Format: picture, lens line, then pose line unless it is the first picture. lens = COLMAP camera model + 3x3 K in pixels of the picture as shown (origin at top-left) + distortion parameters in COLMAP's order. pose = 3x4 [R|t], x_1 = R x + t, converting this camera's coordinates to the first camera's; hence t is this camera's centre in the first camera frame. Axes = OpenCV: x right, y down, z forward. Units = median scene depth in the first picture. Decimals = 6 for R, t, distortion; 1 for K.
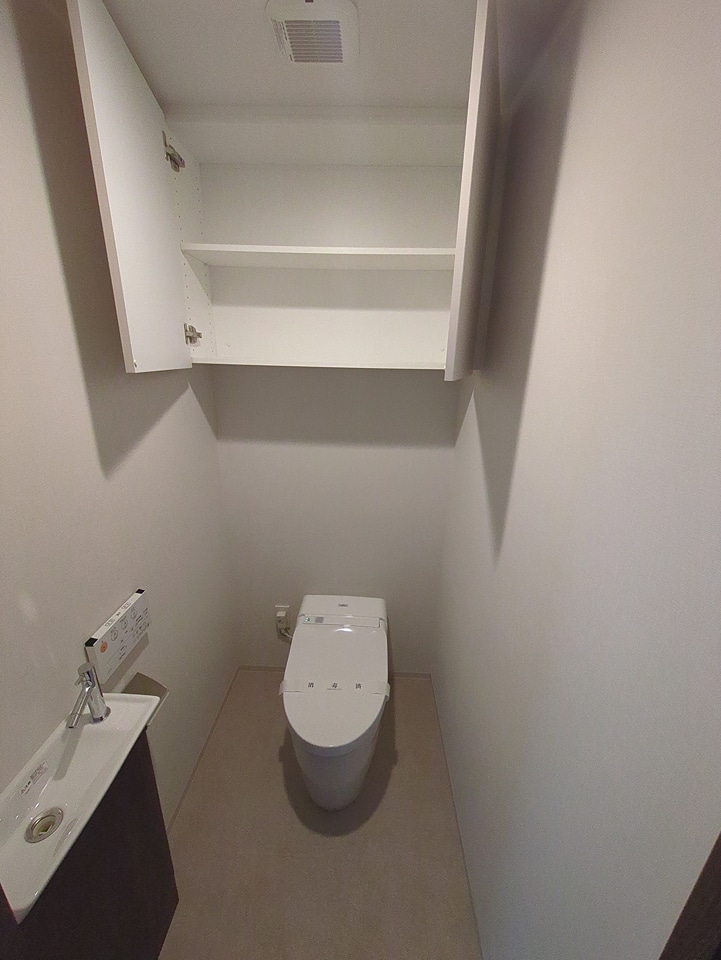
lens RADIAL K [[382.5, 0, 360.5], [0, 382.5, 480.0], [0, 0, 1]] dist [0.001150, 0.000519]
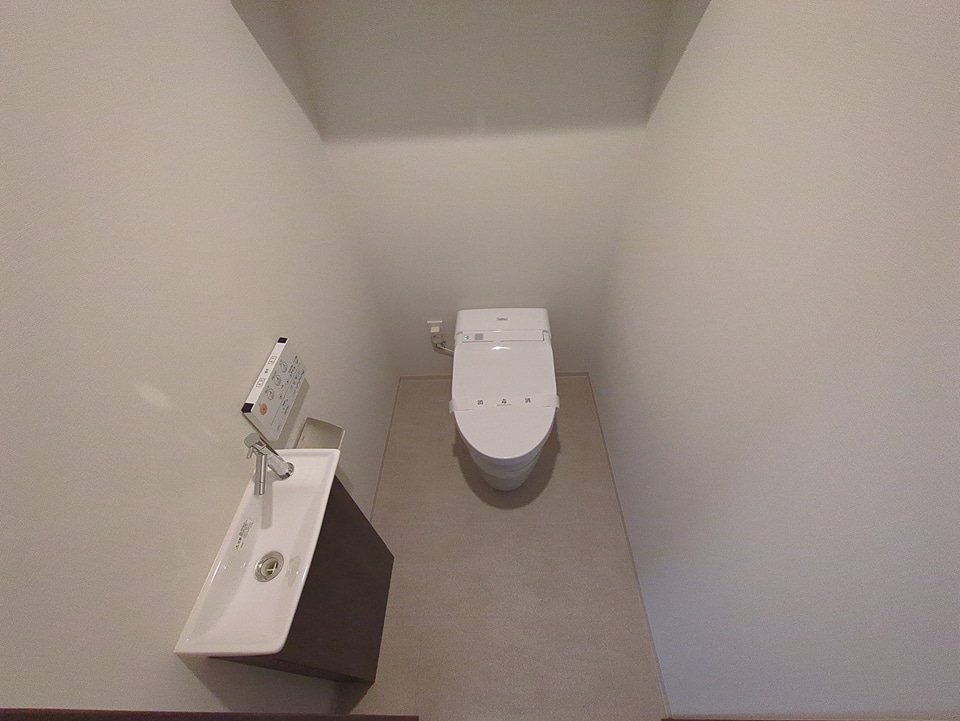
lens RADIAL K [[382.5, 0, 484.5], [0, 382.5, 364.5], [0, 0, 1]] dist [0.001150, 0.000519]
pose [[0.997556, -0.061713, -0.032759, -0.079441], [0.069841, 0.867705, 0.492148, -0.040626], [-0.001947, -0.493233, 0.869895, 0.181688]]
